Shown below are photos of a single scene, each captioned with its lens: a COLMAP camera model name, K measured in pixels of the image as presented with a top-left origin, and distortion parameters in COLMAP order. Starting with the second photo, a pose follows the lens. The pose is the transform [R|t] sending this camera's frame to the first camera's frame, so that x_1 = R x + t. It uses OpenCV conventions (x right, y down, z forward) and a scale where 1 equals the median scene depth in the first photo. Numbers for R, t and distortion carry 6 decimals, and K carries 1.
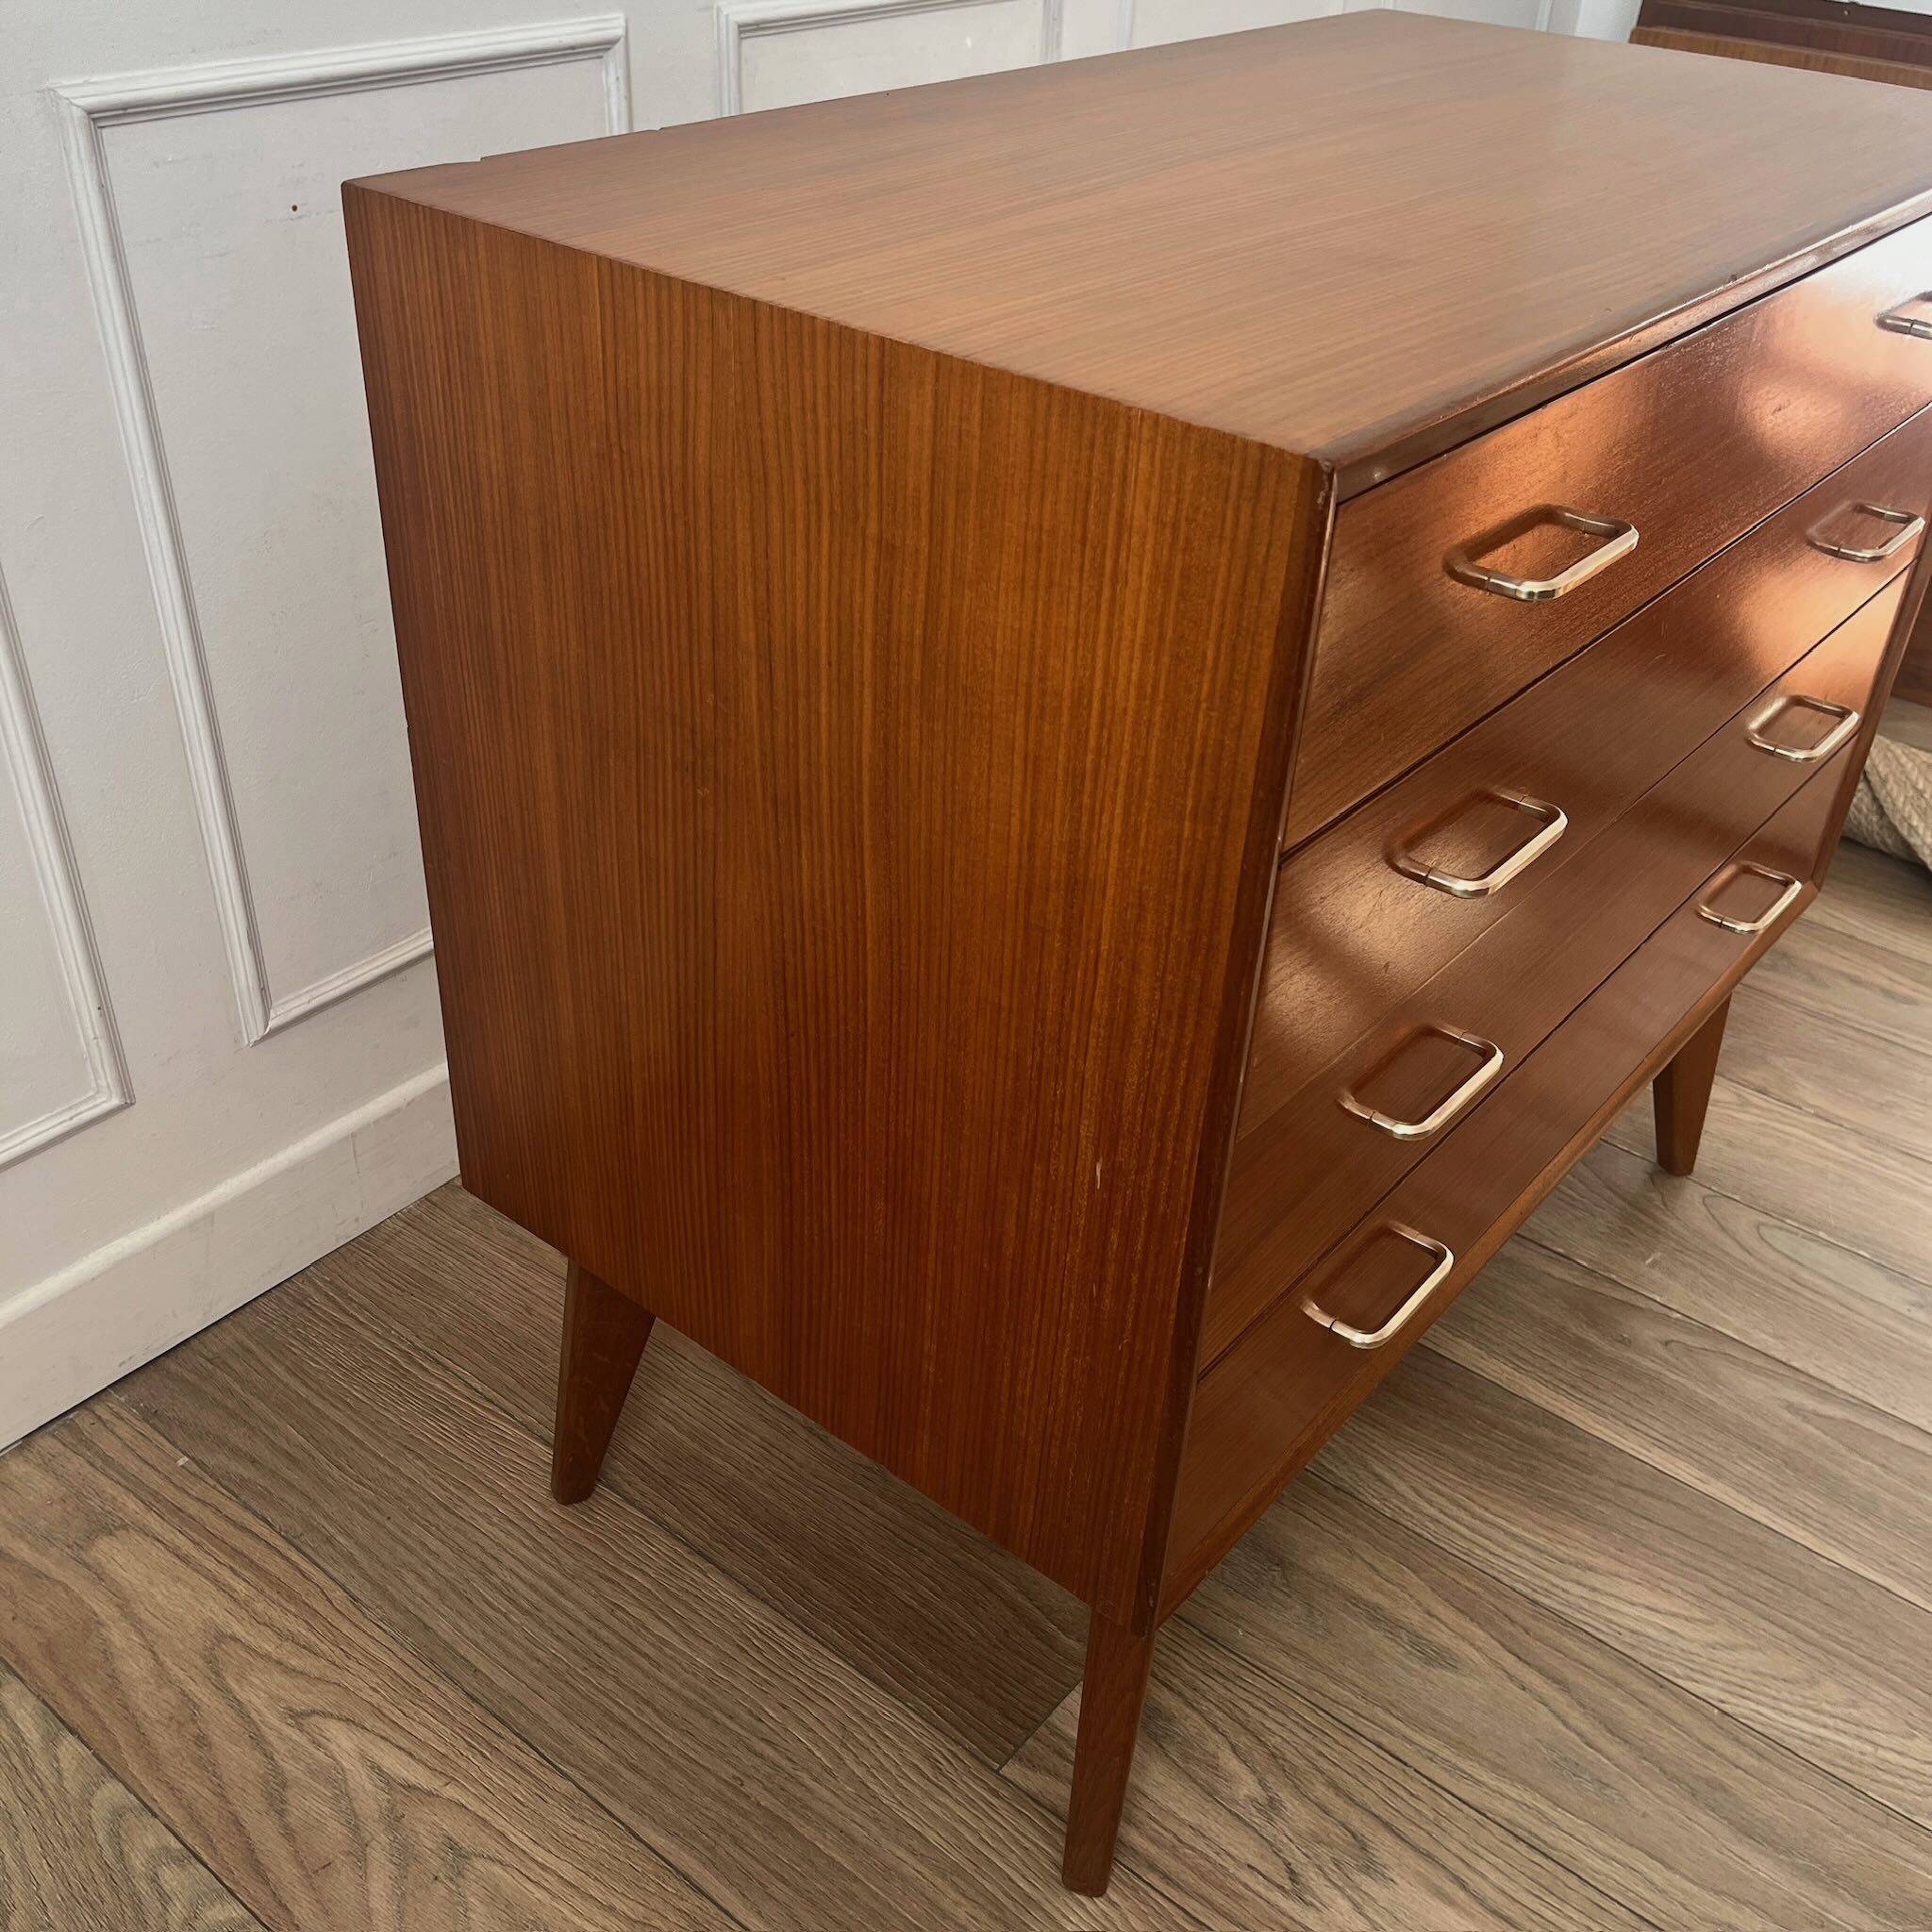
lens RADIAL K [[1975.8, 0, 952.5], [0, 1975.8, 972.1], [0, 0, 1]] dist [0.053775, -0.056483]
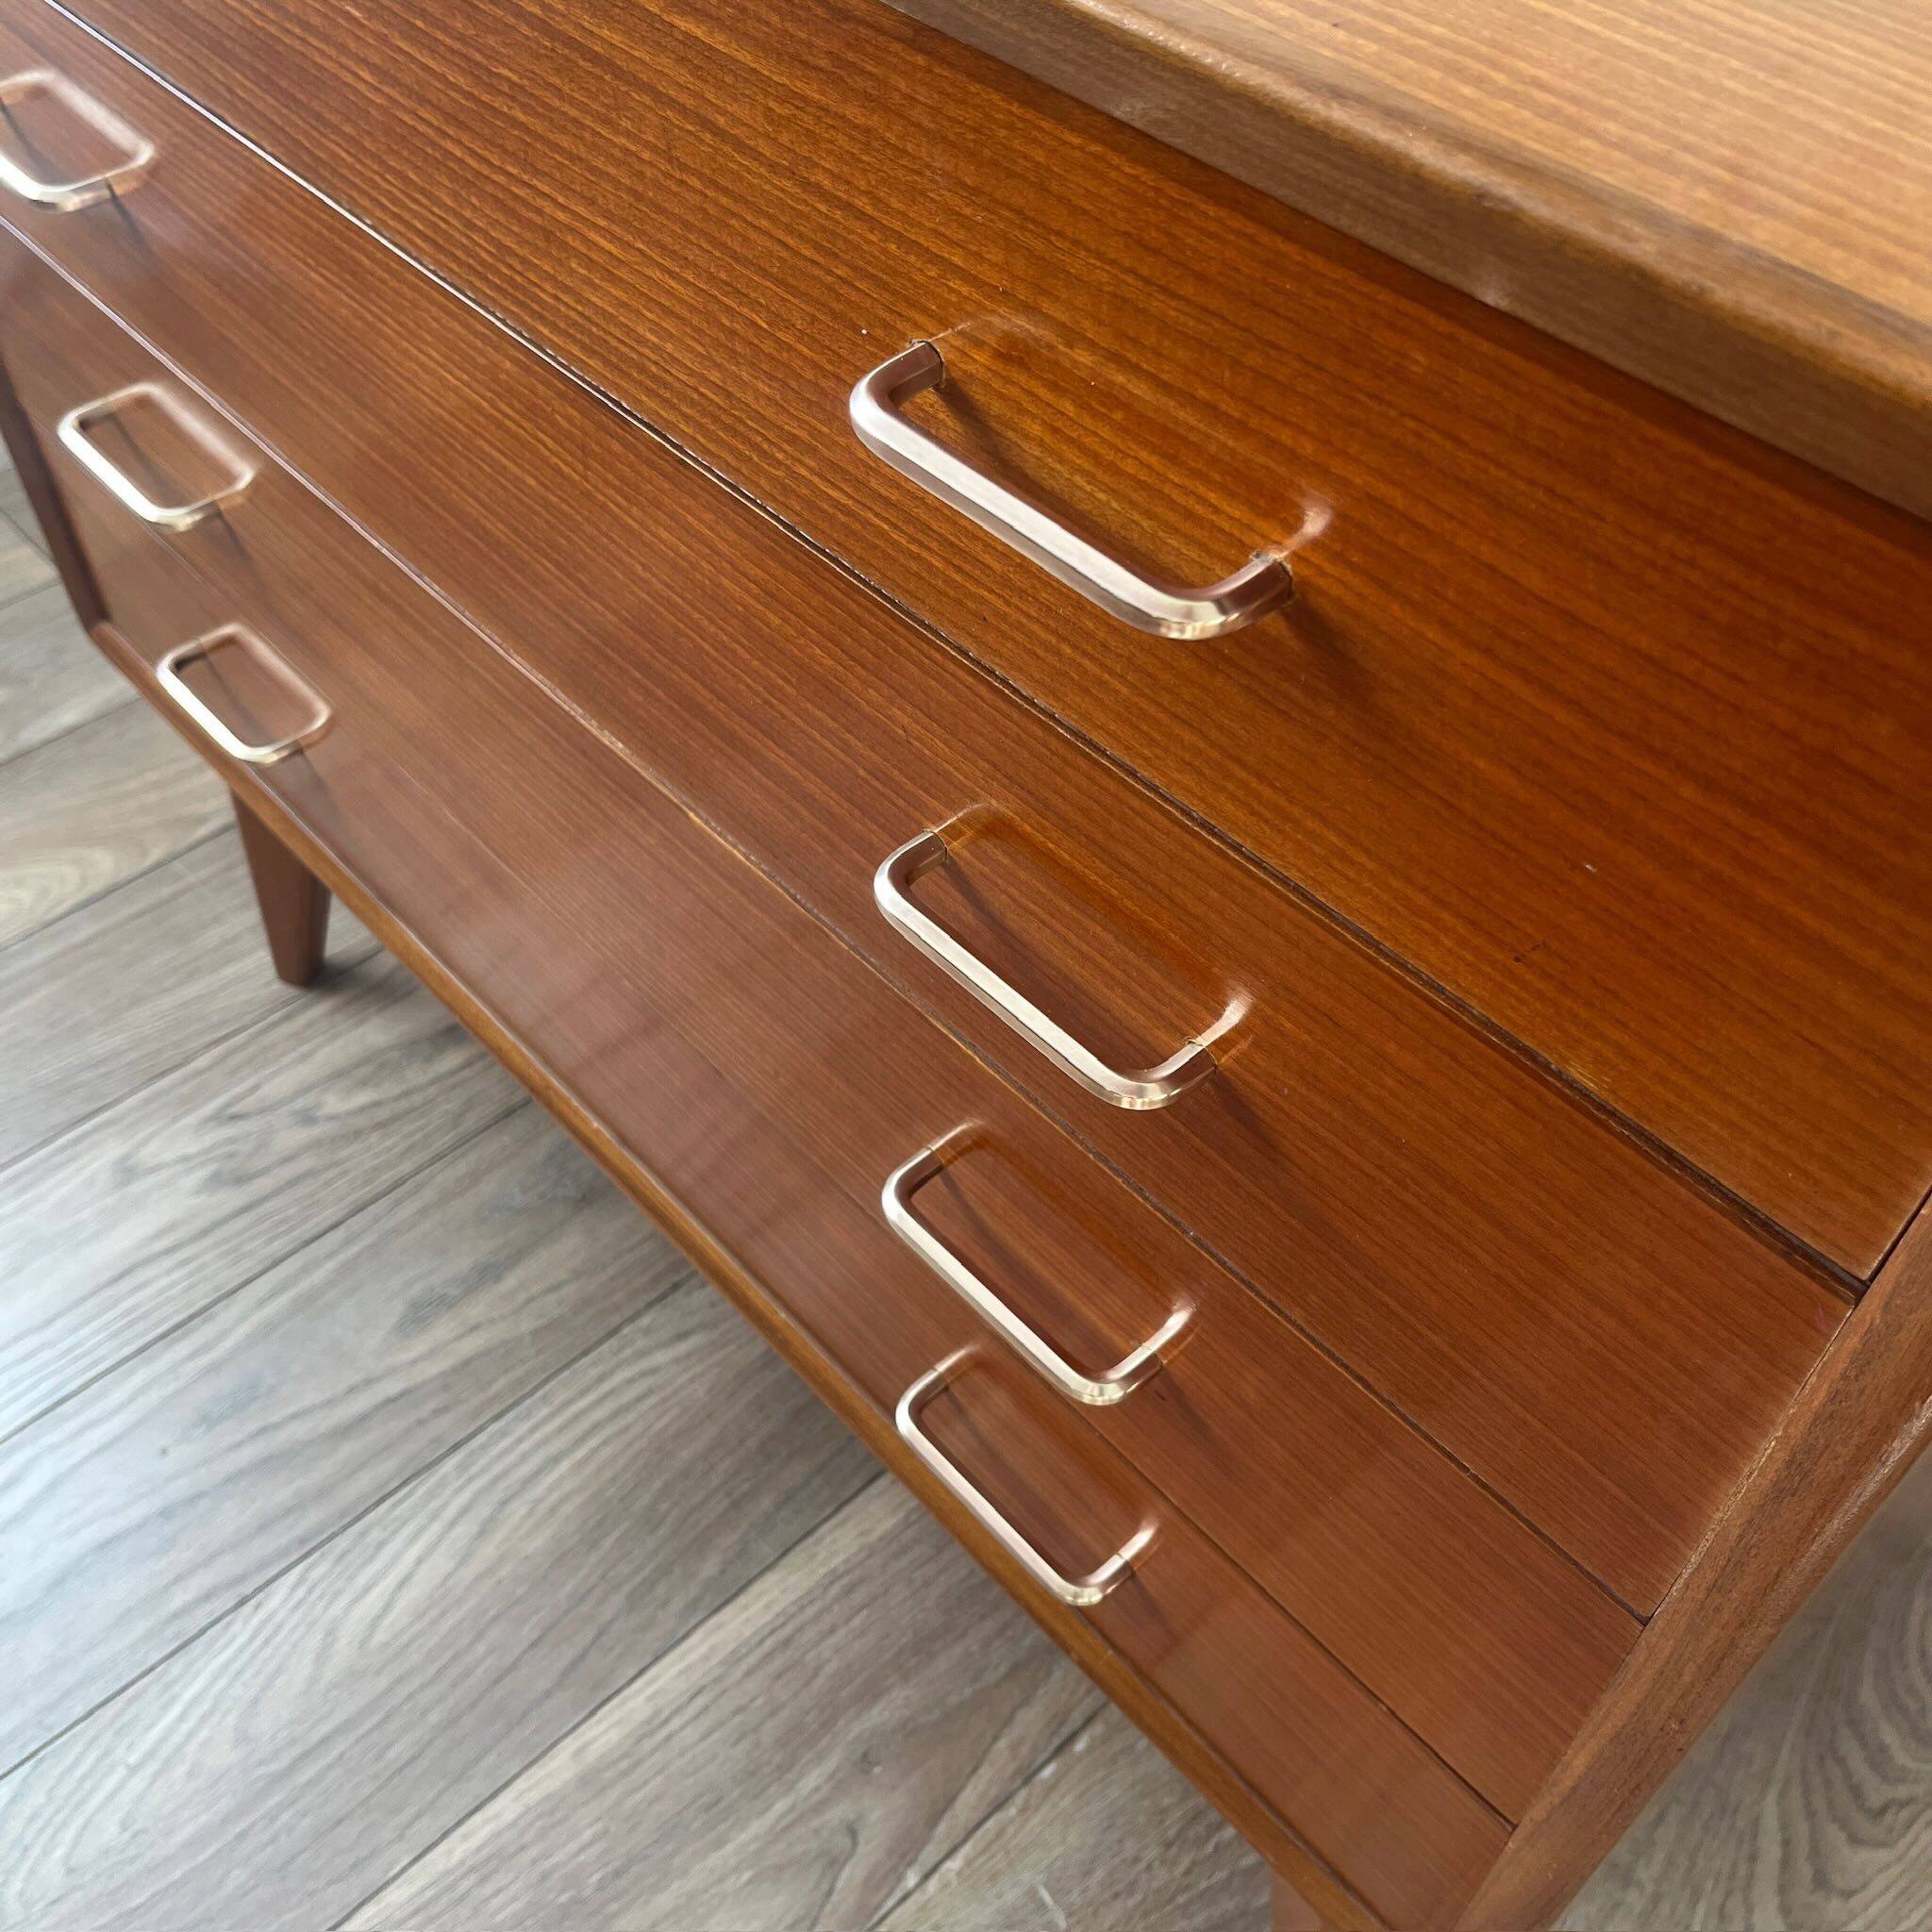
lens RADIAL K [[1939.6, 0, 930.6], [0, 1939.6, 1009.5], [0, 0, 1]] dist [0.037222, -0.041635]
pose [[-0.157031, 0.728439, -0.666872, 0.687608], [-0.550394, 0.496113, 0.671519, -0.430161], [0.820005, 0.472492, 0.323023, 0.847991]]
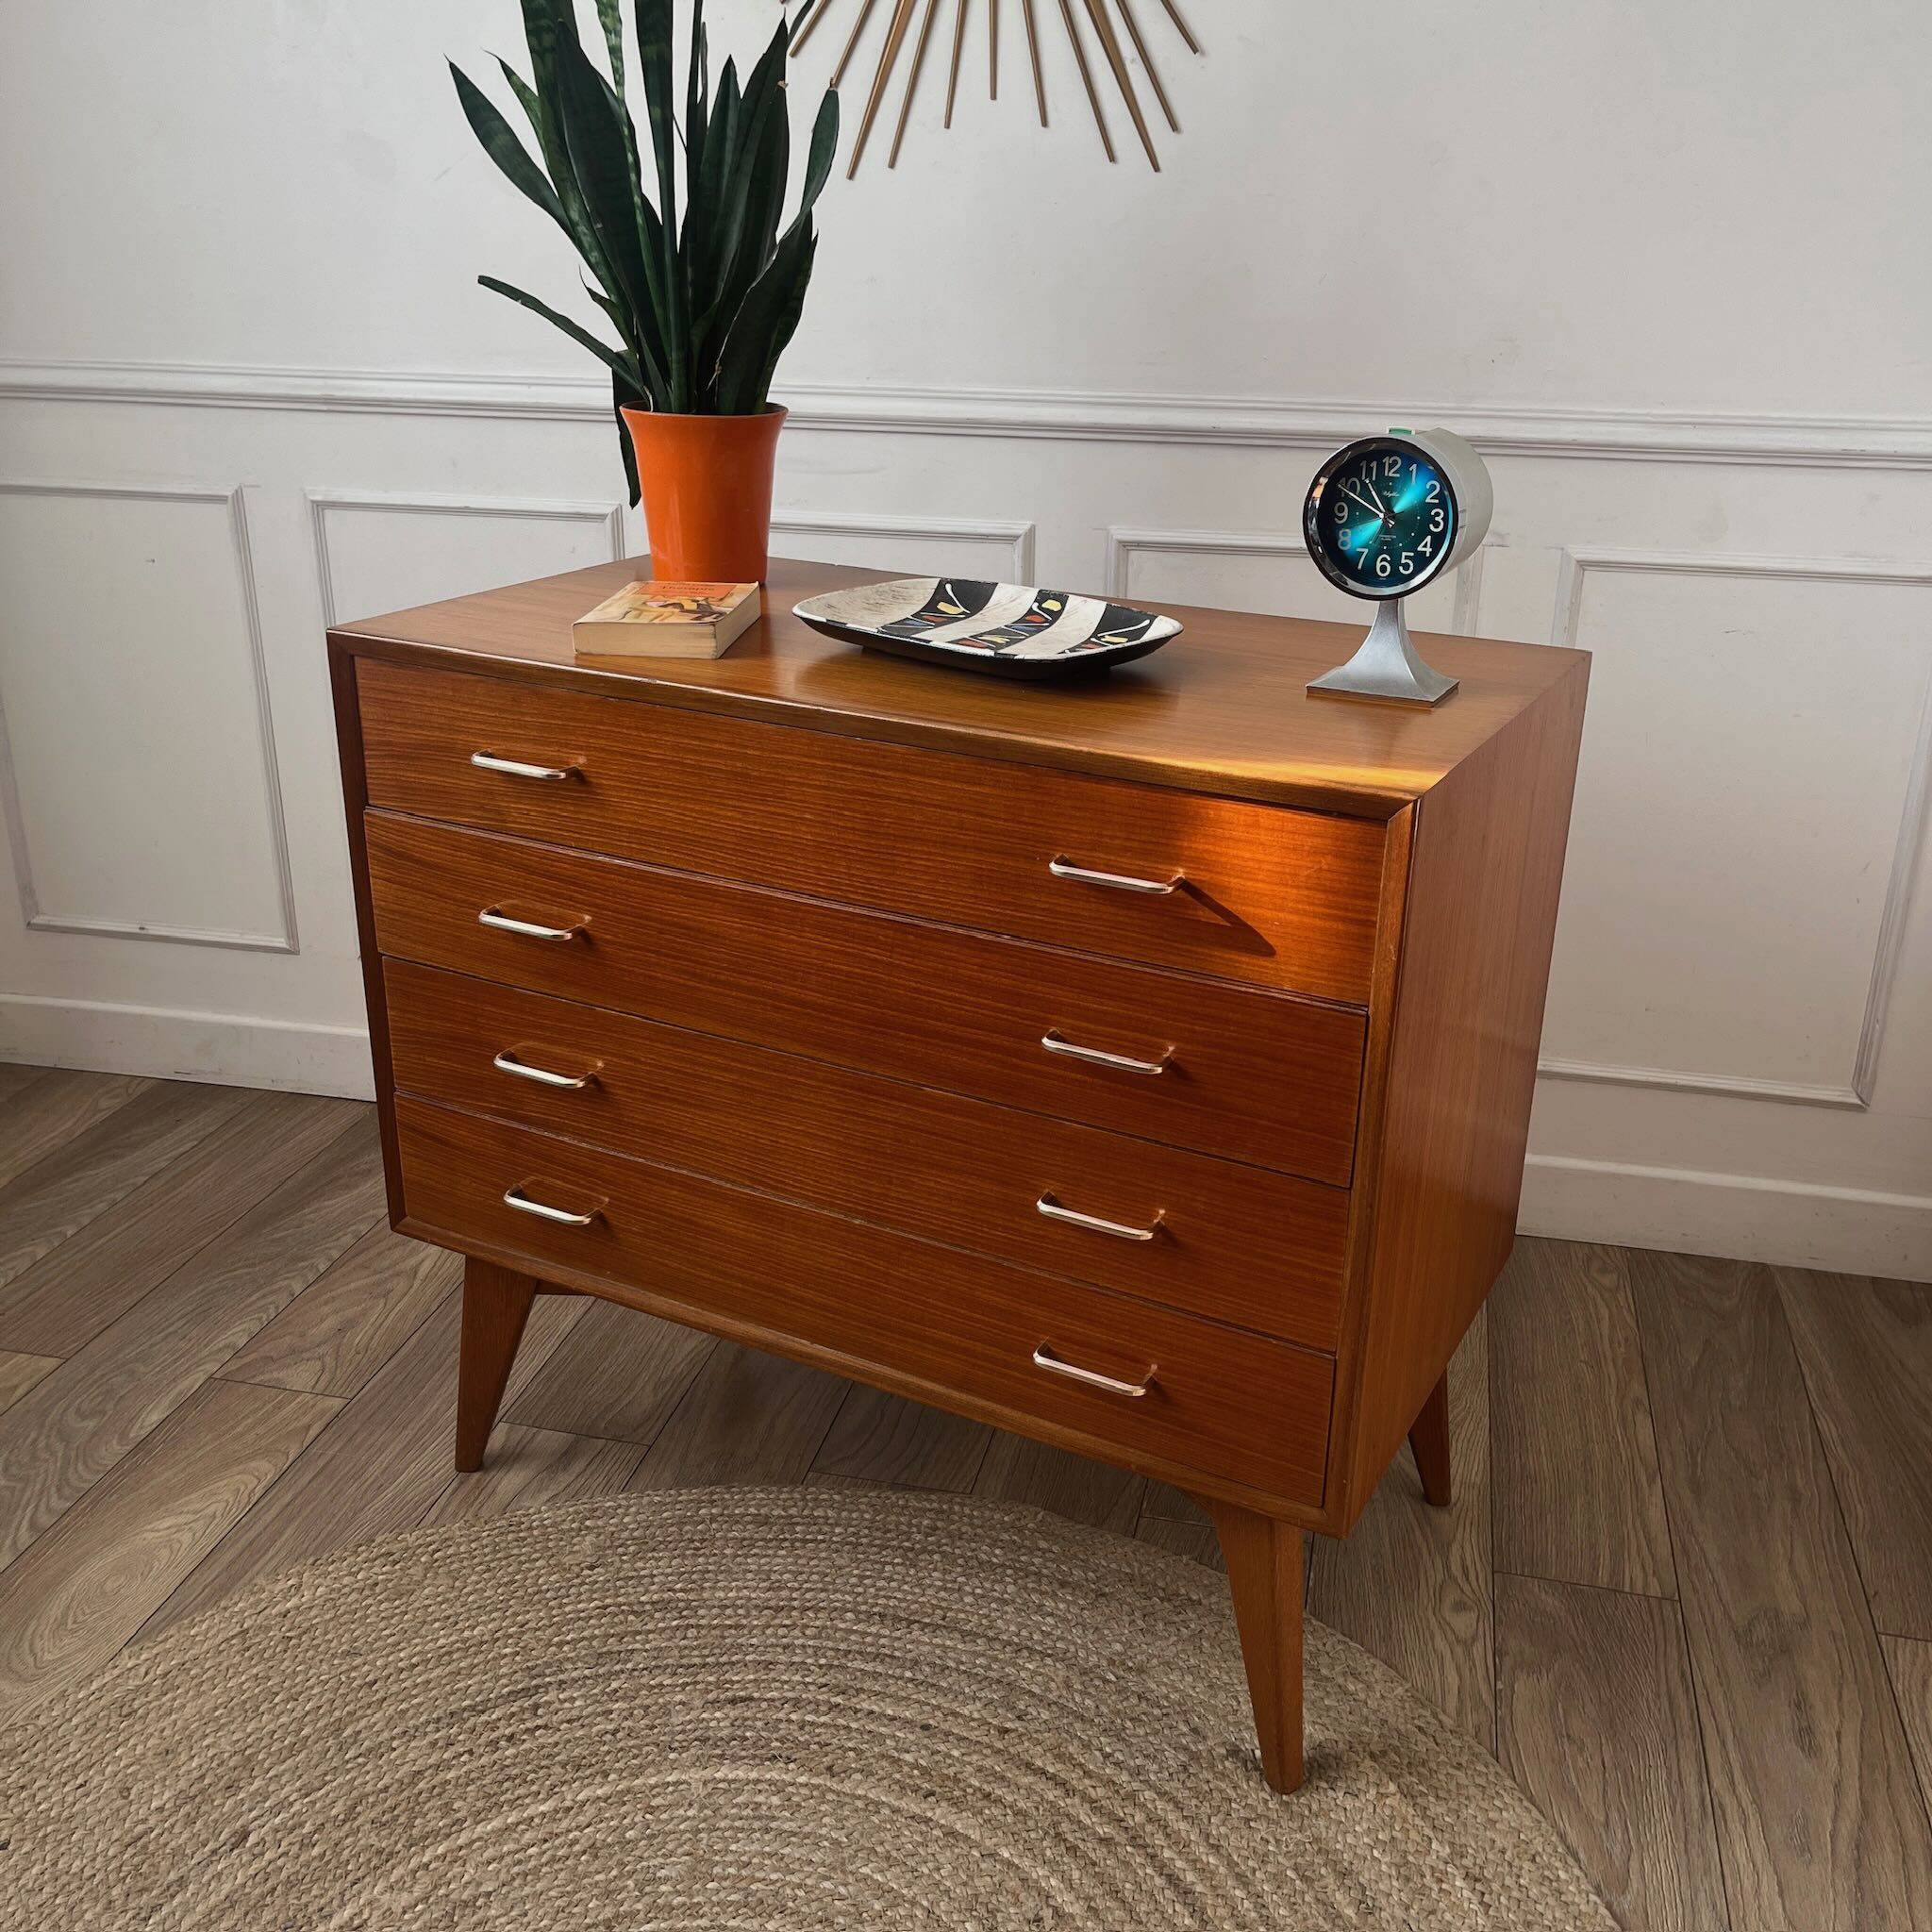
lens RADIAL K [[1979.2, 0, 966.0], [0, 1979.2, 966.0], [0, 0, 1]] dist [0.040584, -0.010288]
pose [[0.430028, 0.294605, -0.853395, 1.461859], [-0.493343, 0.868329, 0.051164, -0.217903], [0.756101, 0.399015, 0.518747, 0.233701]]
